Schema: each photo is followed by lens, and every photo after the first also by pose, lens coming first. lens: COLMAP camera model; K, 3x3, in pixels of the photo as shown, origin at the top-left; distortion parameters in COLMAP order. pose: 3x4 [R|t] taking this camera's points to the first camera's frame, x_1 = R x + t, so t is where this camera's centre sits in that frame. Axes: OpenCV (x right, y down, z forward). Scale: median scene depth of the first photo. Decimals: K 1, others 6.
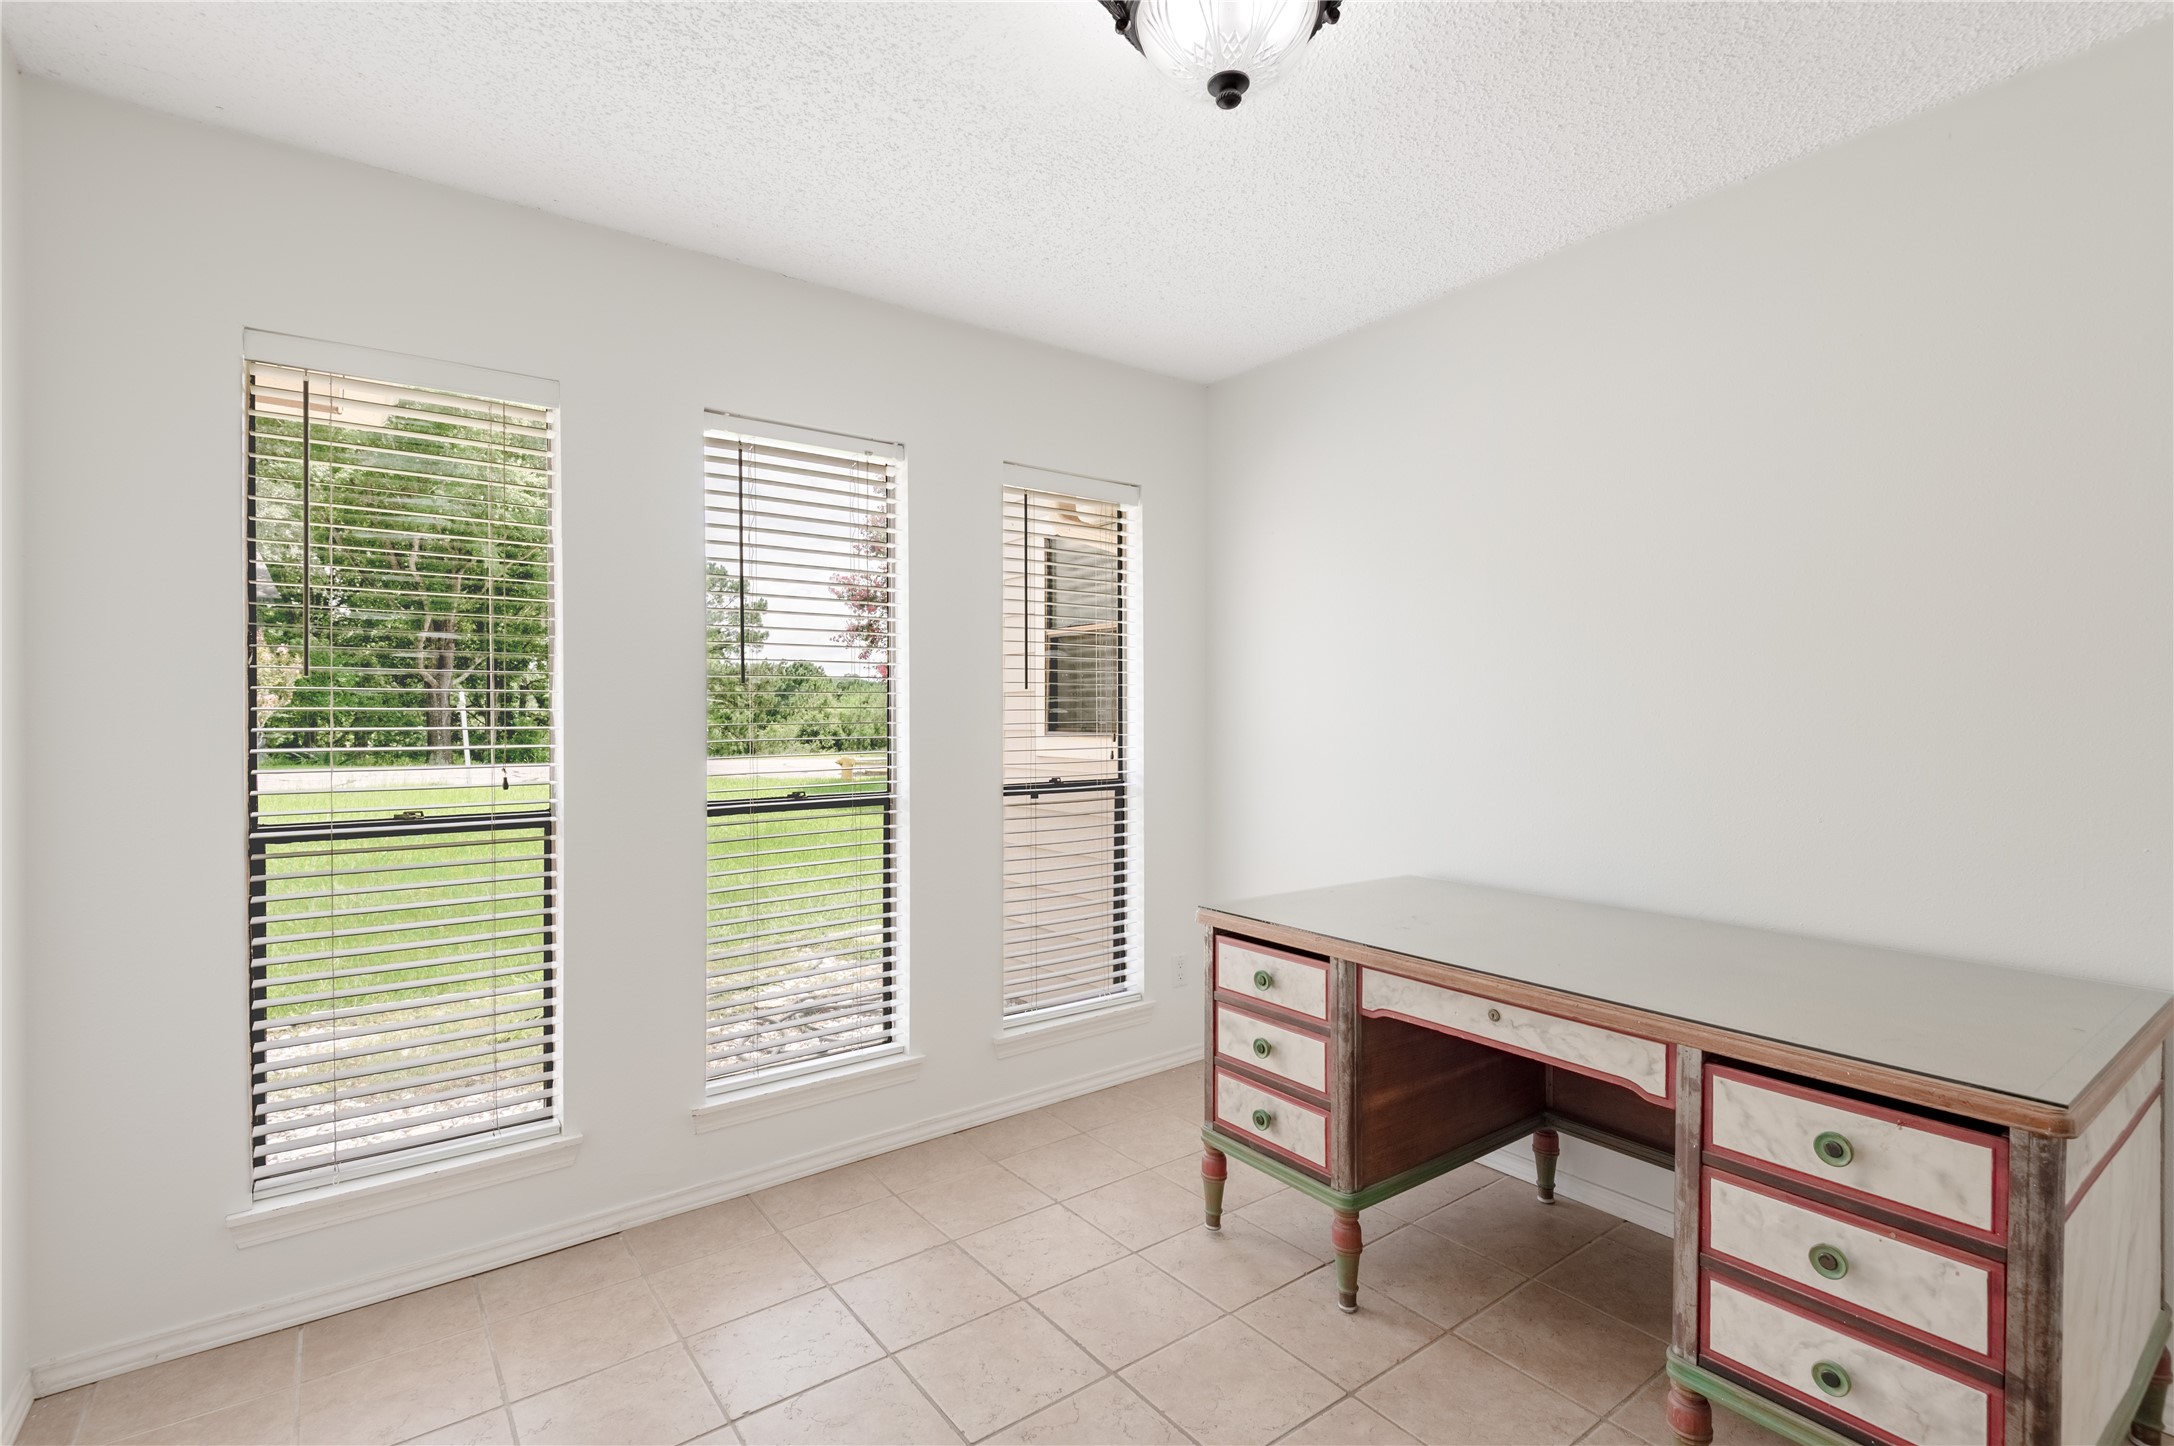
lens RADIAL K [[989.3, 0, 1078.4], [0, 989.3, 720.9], [0, 0, 1]] dist [0.037896, -0.030187]
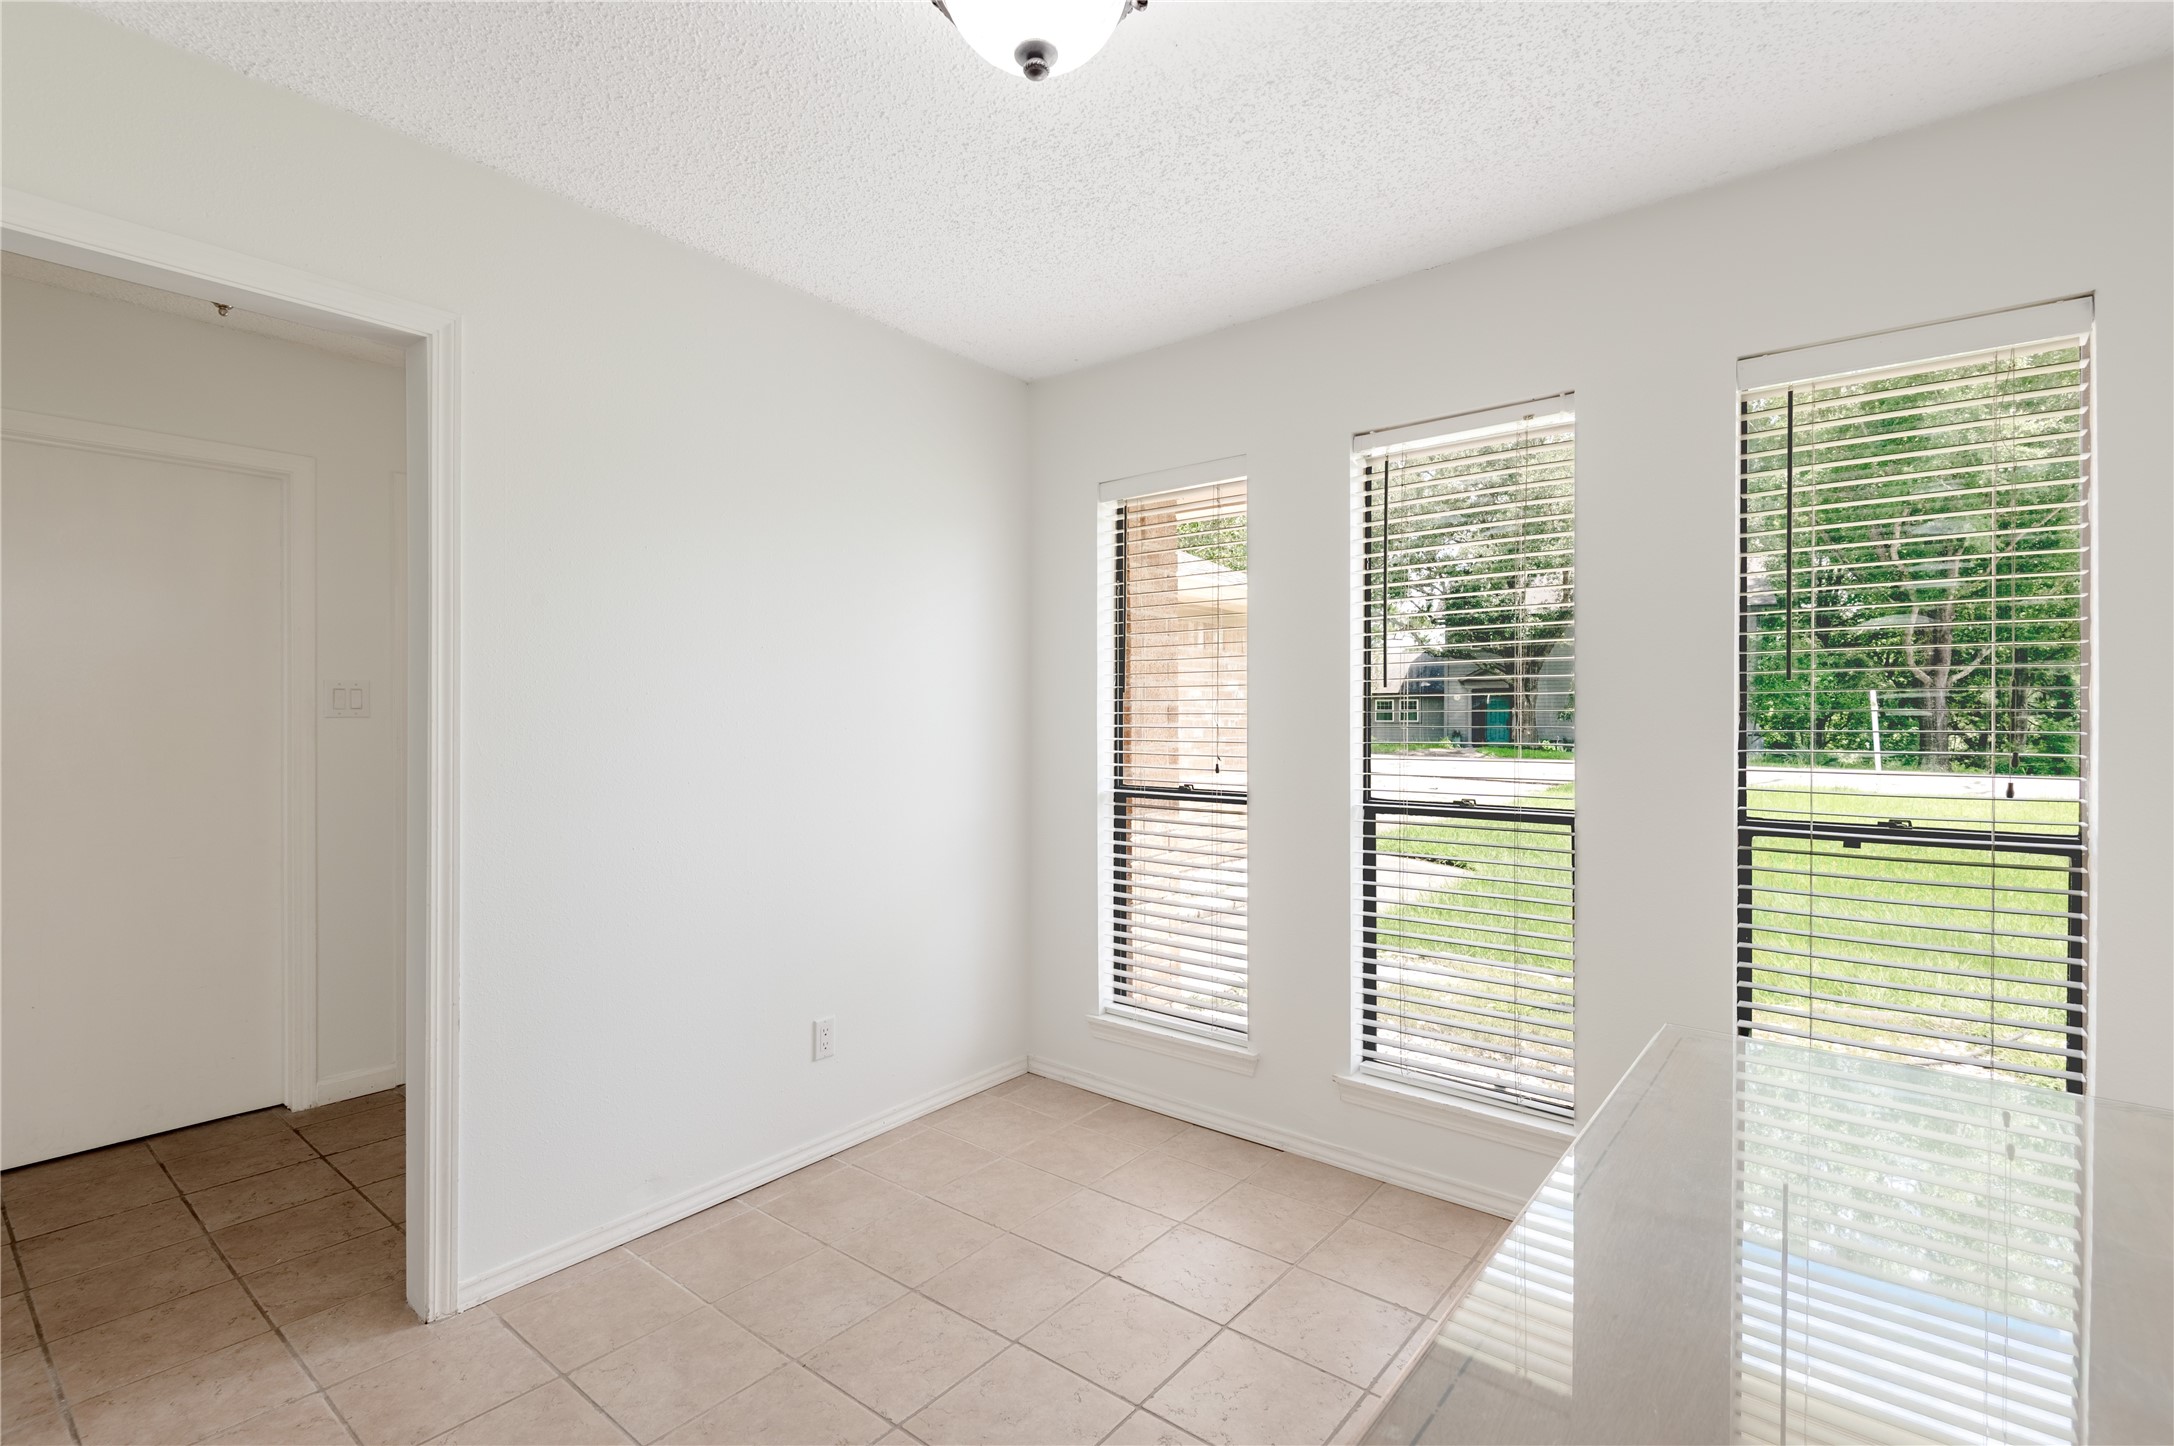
lens RADIAL K [[989.3, 0, 1078.4], [0, 989.3, 720.9], [0, 0, 1]] dist [0.037896, -0.030187]
pose [[0.238631, 0.006011, -0.971092, 0.356960], [-0.006627, 0.999968, 0.004562, -0.003139], [0.971088, 0.005346, 0.238663, 0.267696]]
